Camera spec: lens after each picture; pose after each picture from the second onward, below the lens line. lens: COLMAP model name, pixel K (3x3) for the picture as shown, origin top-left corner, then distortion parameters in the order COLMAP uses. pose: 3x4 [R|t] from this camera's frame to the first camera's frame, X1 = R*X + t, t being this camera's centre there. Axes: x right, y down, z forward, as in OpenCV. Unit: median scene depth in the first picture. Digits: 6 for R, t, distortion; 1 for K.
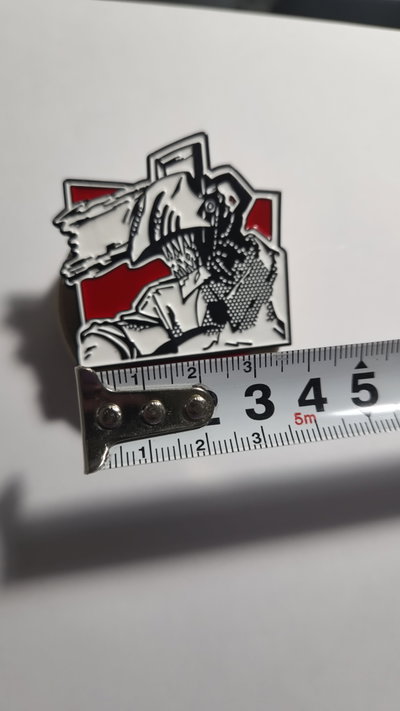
lens RADIAL K [[547.9, 0, 199.6], [0, 547.9, 357.3], [0, 0, 1]] dist [-0.043109, -0.027805]
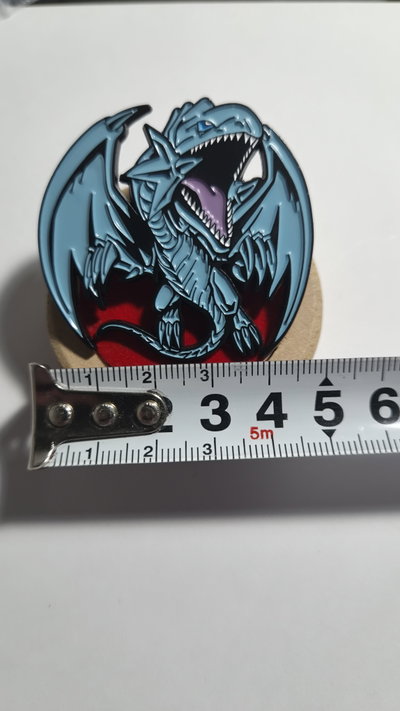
lens RADIAL K [[547.9, 0, 203.1], [0, 547.9, 355.2], [0, 0, 1]] dist [-0.043109, -0.027805]
pose [[0.991336, 0.069141, -0.111678, 0.191813], [-0.069396, 0.997588, 0.001608, -0.019828], [0.111519, 0.006156, 0.993743, 0.032805]]
